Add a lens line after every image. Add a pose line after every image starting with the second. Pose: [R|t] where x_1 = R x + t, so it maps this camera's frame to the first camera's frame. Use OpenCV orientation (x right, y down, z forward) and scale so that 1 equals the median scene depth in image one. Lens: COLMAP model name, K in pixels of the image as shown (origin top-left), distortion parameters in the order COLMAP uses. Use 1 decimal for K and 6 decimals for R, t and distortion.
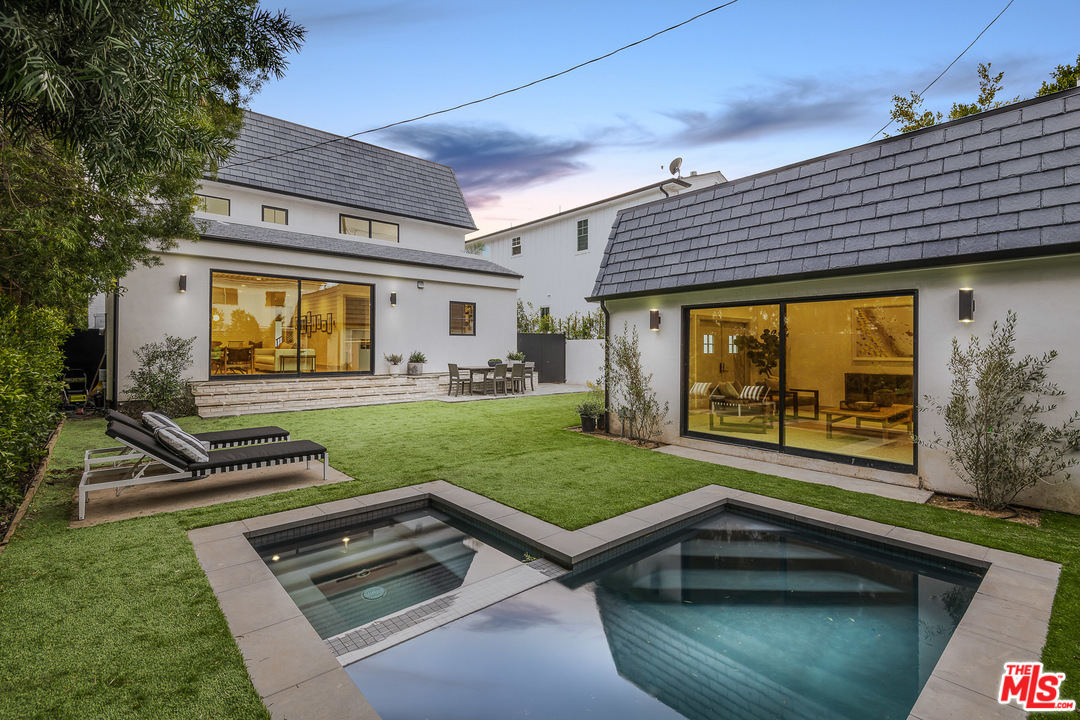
lens RADIAL K [[489.8, 0, 544.9], [0, 489.8, 351.8], [0, 0, 1]] dist [0.010718, -0.003277]
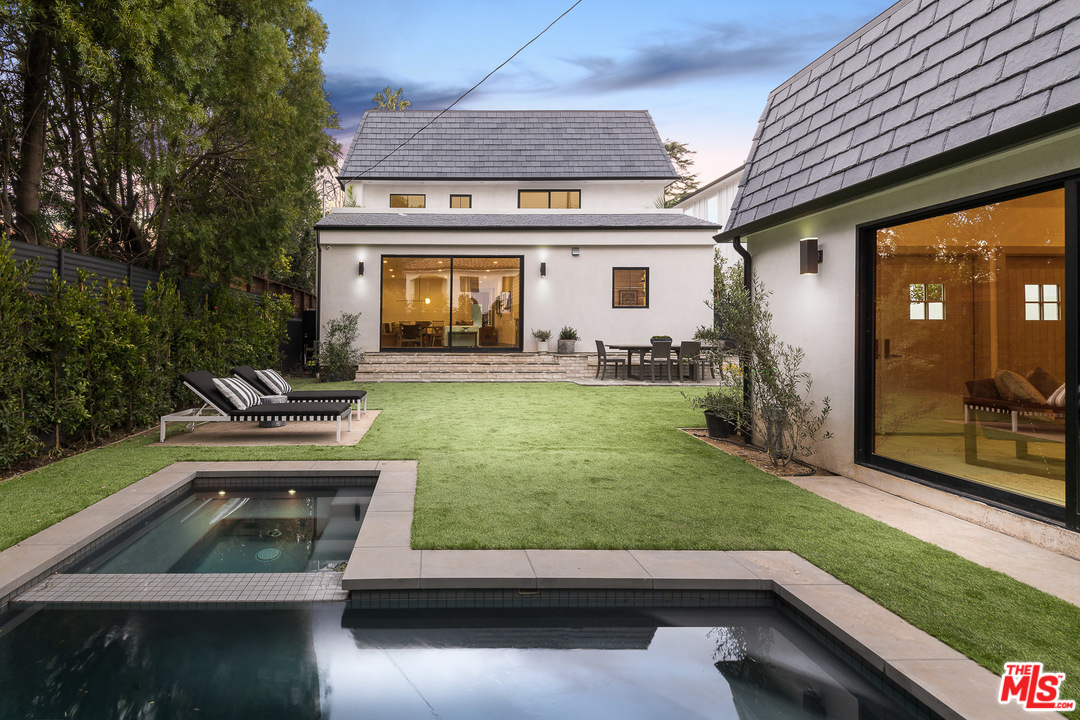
lens RADIAL K [[520.1, 0, 518.6], [0, 520.1, 340.6], [0, 0, 1]] dist [0.009350, -0.001263]
pose [[0.754521, -0.002220, -0.656272, 0.293904], [-0.005169, 0.999943, -0.009325, 0.033710], [0.656256, 0.010429, 0.754466, 0.241062]]
